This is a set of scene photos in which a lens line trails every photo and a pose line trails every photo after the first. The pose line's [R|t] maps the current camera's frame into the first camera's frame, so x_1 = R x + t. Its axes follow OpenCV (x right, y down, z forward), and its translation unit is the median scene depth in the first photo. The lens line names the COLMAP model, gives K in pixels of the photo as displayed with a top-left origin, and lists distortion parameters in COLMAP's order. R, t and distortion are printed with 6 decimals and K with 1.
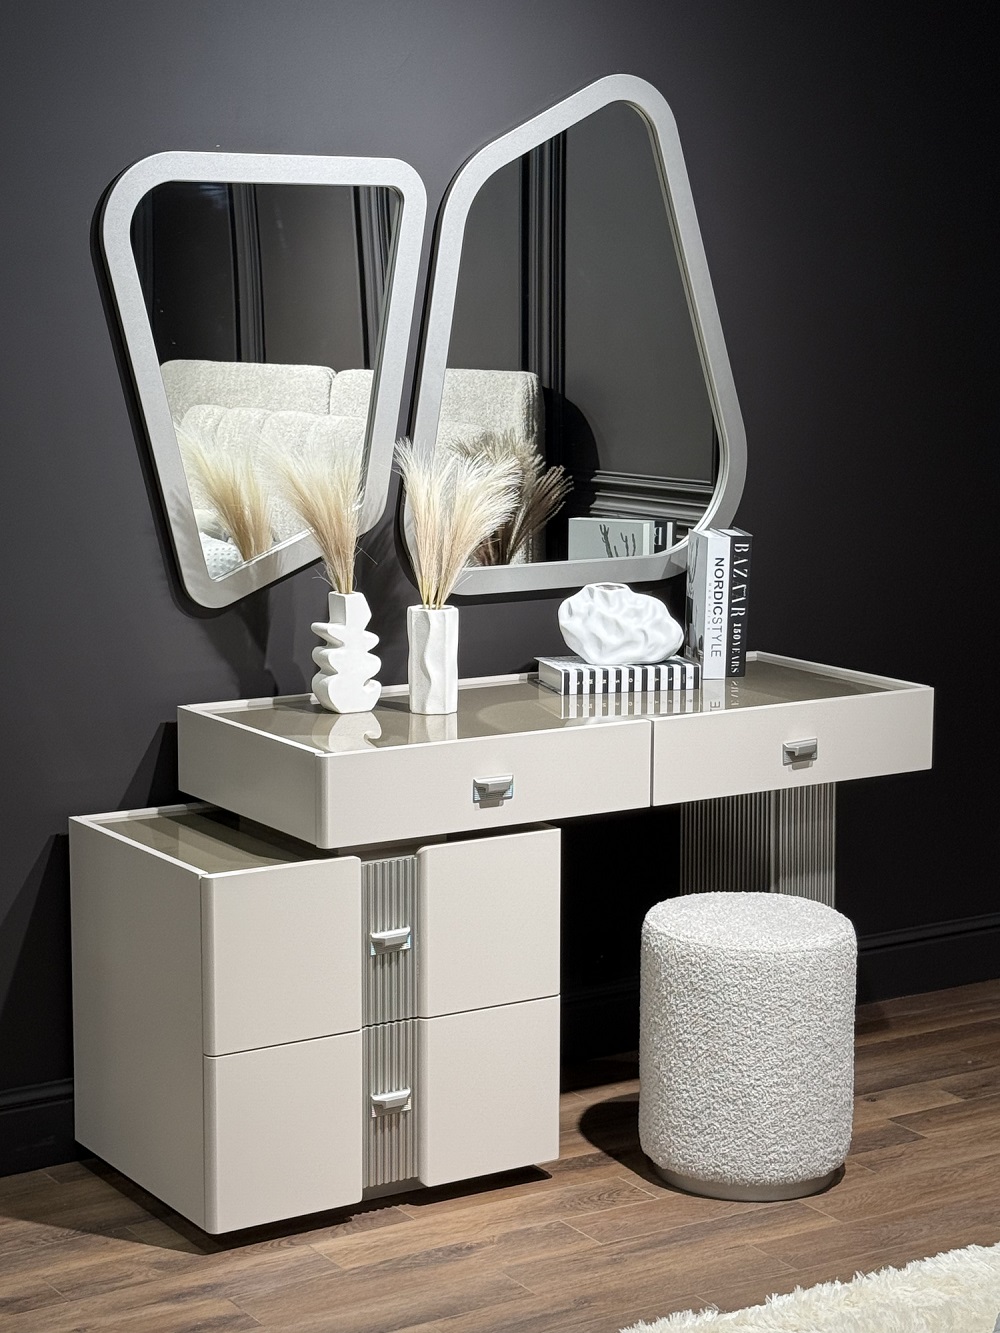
lens RADIAL K [[2511.5, 0, 500.0], [0, 2511.5, 666.5], [0, 0, 1]] dist [0.104856, 0.336830]
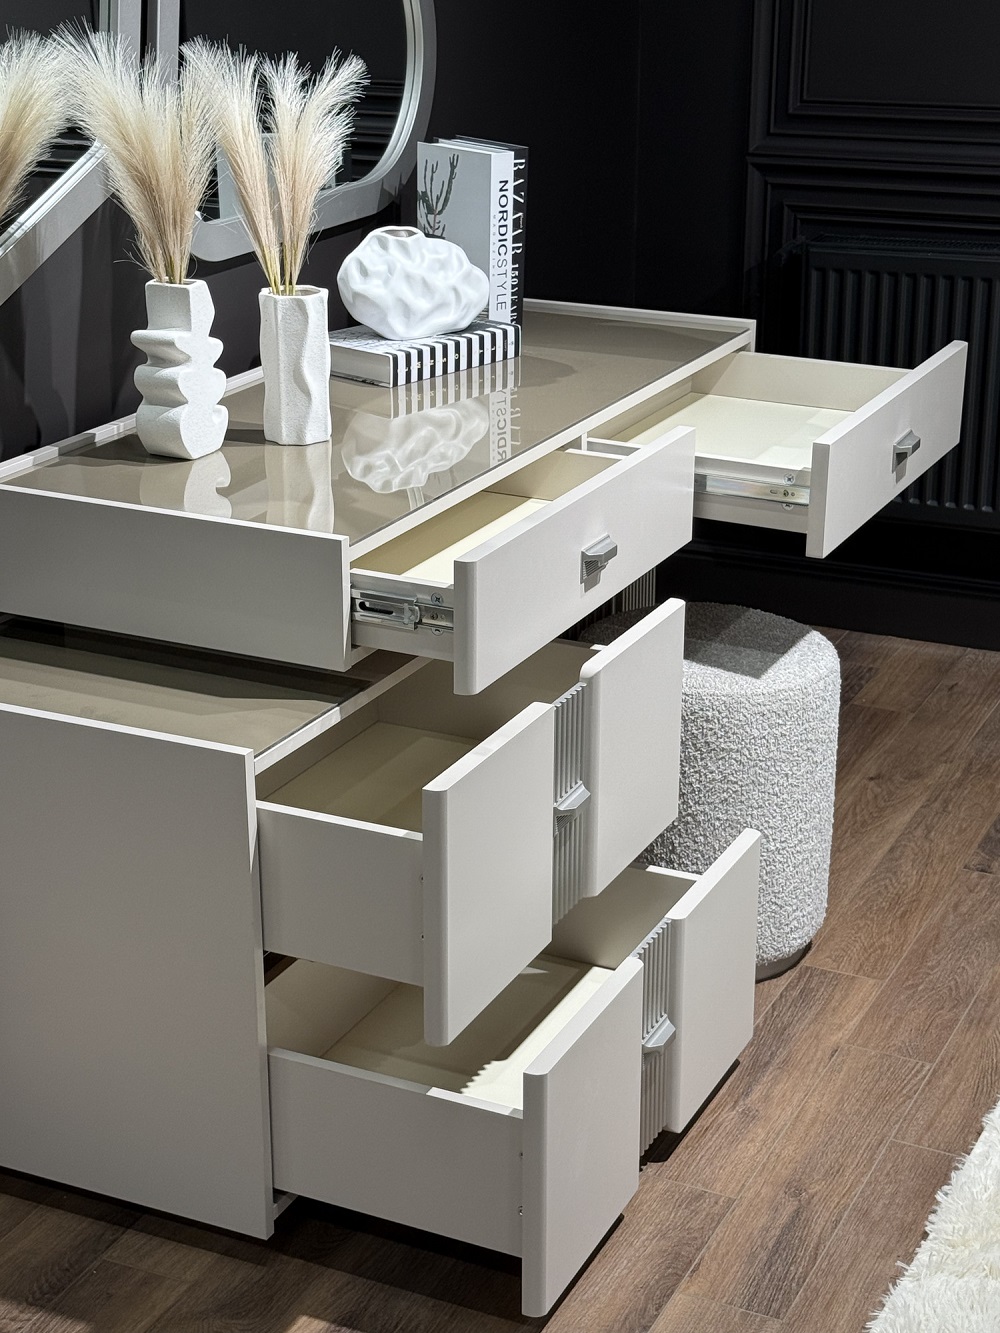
lens RADIAL K [[2273.2, 0, 500.0], [0, 2273.2, 666.5], [0, 0, 1]] dist [0.158103, -0.118249]
pose [[0.846007, -0.184982, 0.500054, -0.314188], [0.080851, 0.971548, 0.222614, -0.058660], [-0.527006, -0.147903, 0.836893, 0.417504]]
